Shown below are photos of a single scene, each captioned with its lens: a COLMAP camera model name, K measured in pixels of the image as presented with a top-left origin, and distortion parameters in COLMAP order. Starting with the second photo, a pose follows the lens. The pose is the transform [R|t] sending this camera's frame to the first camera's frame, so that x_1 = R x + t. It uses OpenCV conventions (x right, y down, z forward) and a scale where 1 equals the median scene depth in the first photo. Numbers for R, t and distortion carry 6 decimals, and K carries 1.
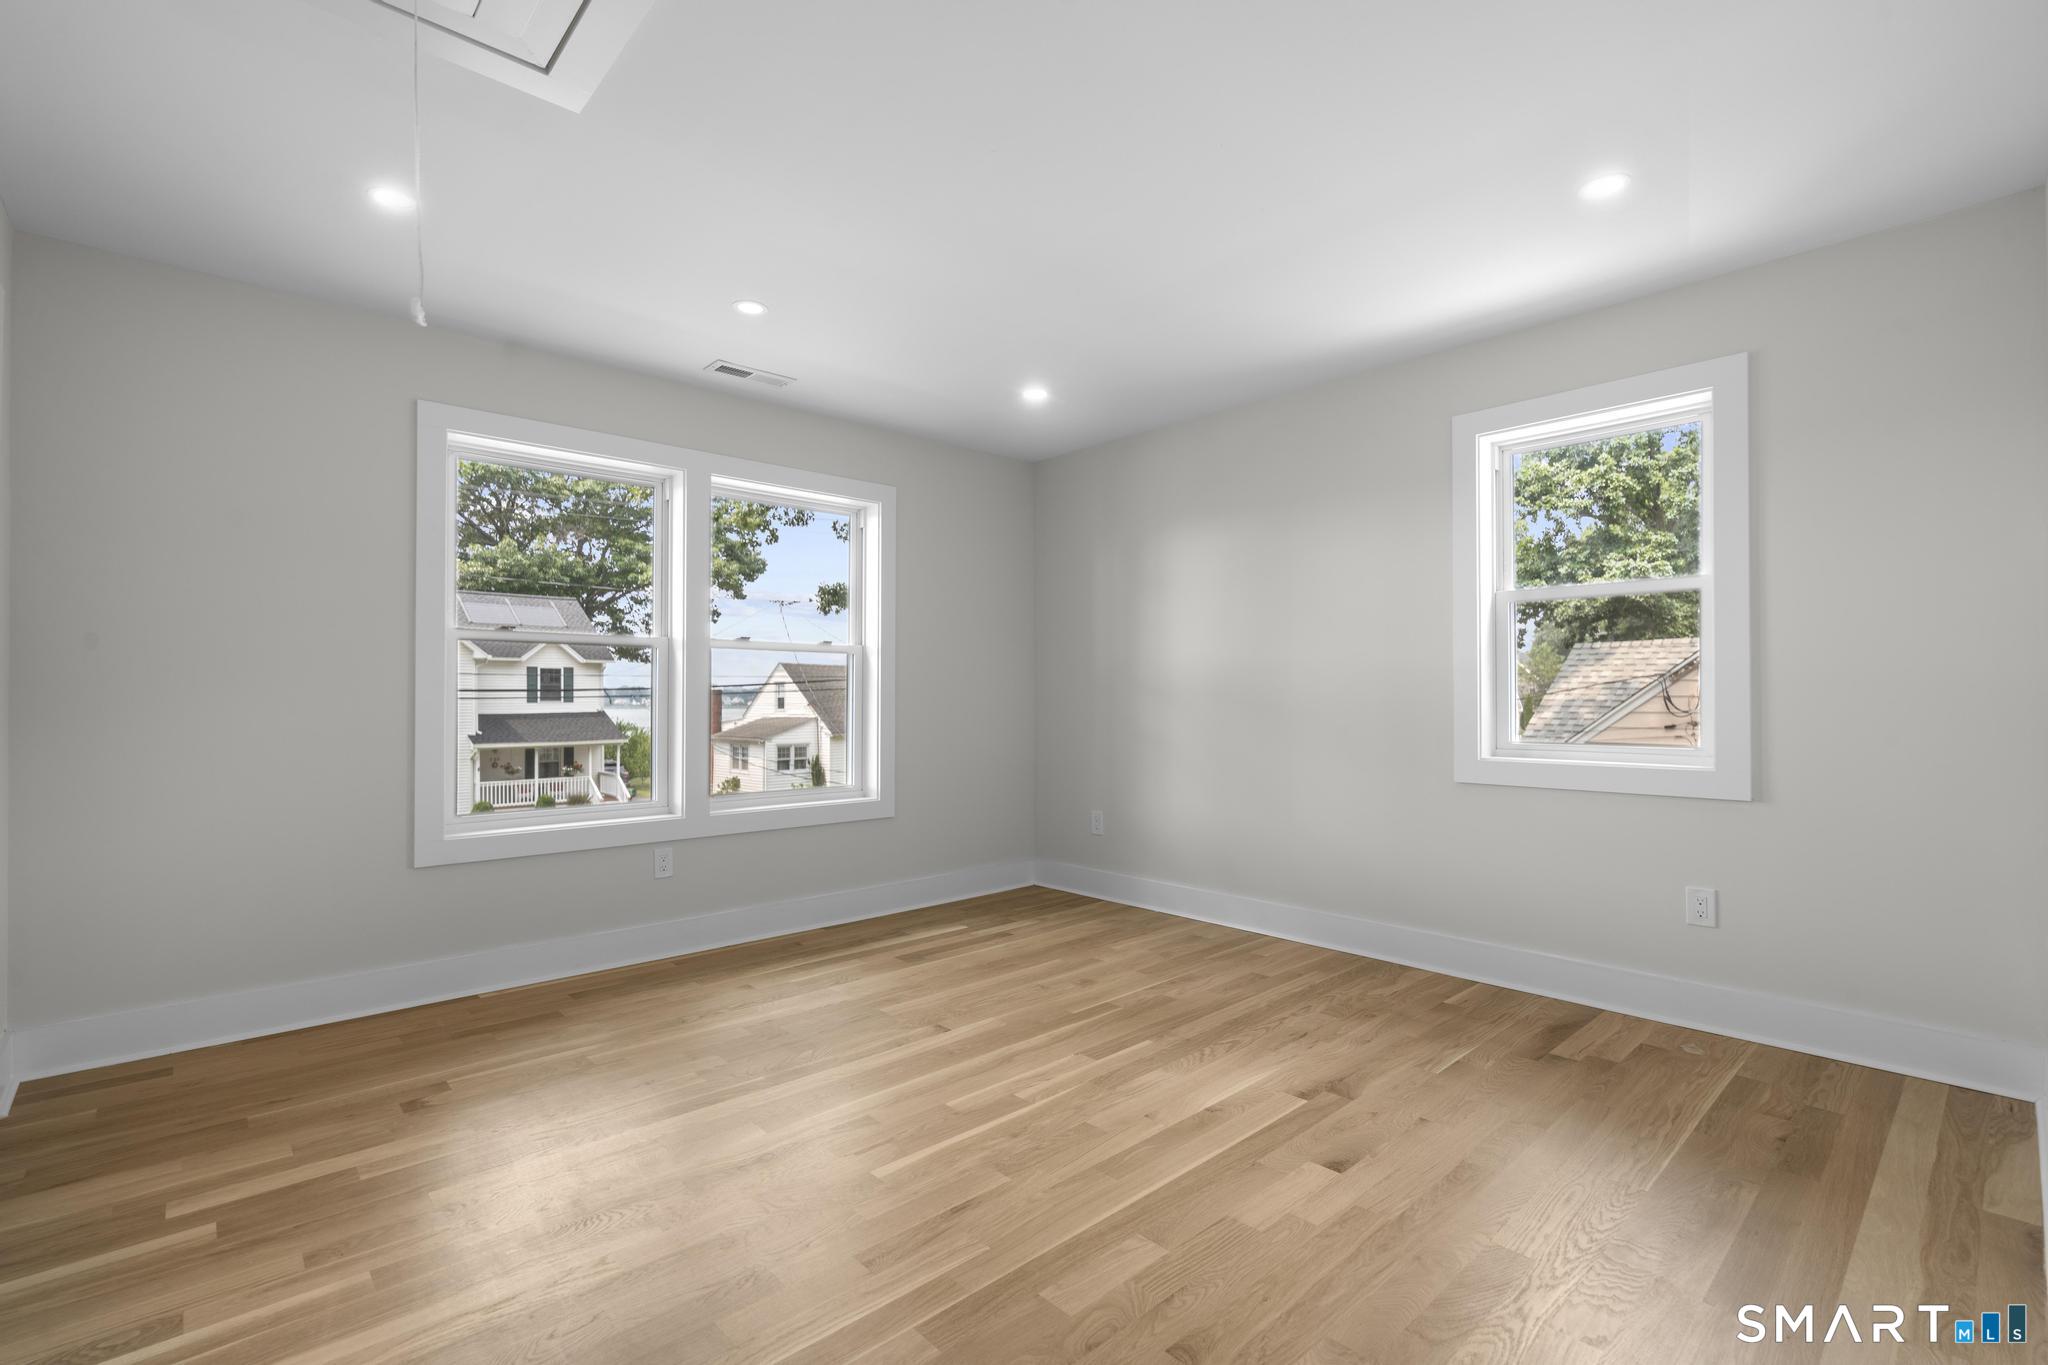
lens RADIAL K [[918.9, 0, 1017.0], [0, 918.9, 690.3], [0, 0, 1]] dist [-0.000302, 0.000210]
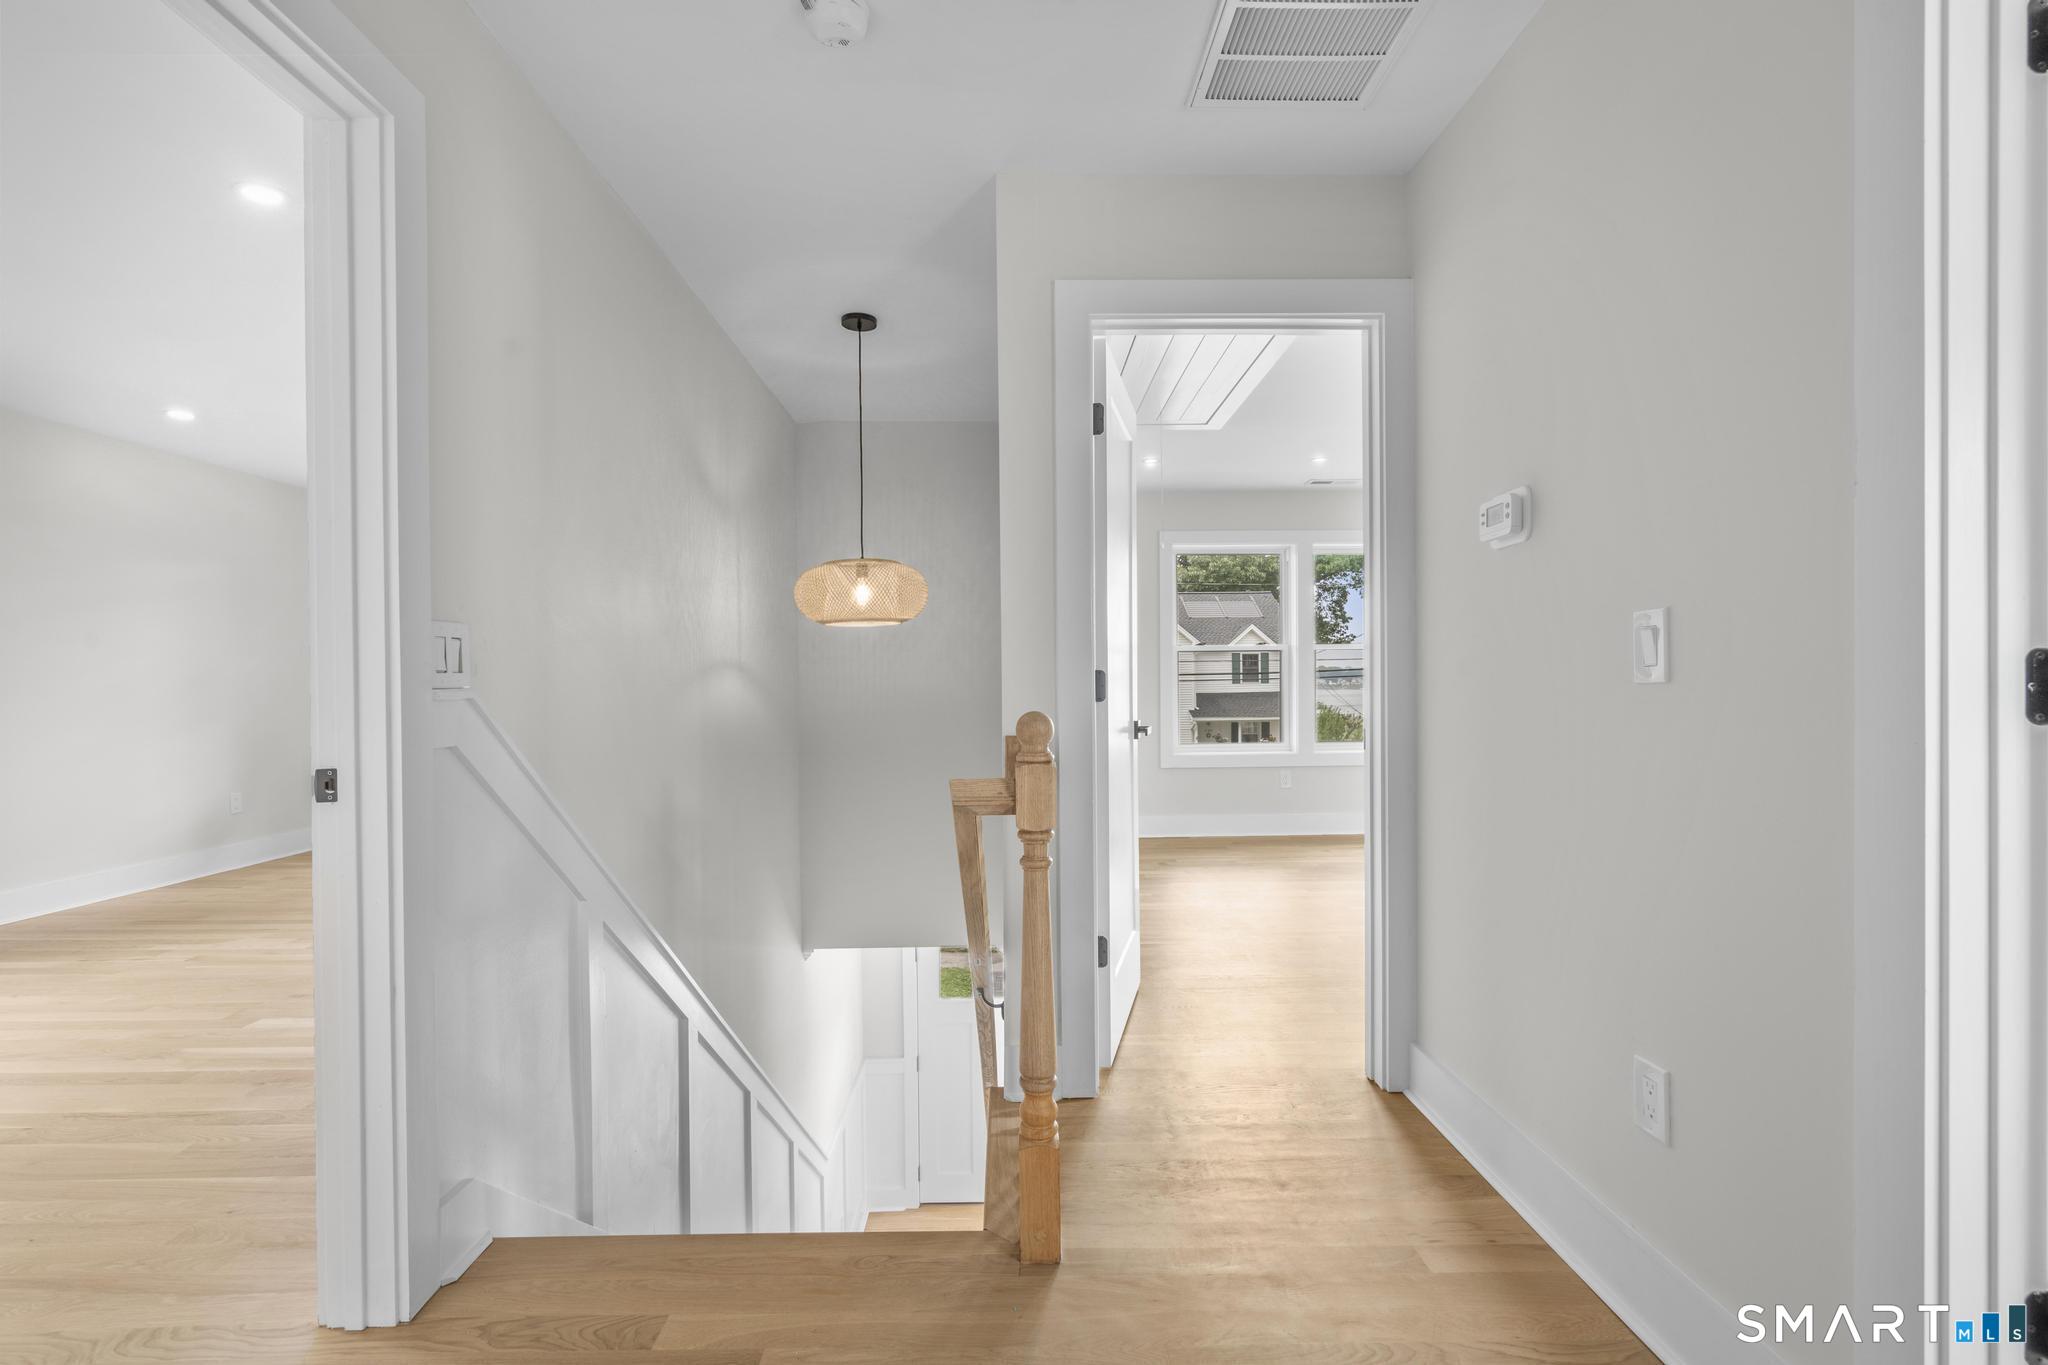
lens RADIAL K [[918.9, 0, 1017.0], [0, 918.9, 690.3], [0, 0, 1]] dist [-0.000302, 0.000210]
pose [[0.748588, -0.001434, -0.663033, 0.465430], [0.015963, 0.999747, 0.015860, -0.013679], [0.662843, -0.022456, 0.748422, -0.745874]]
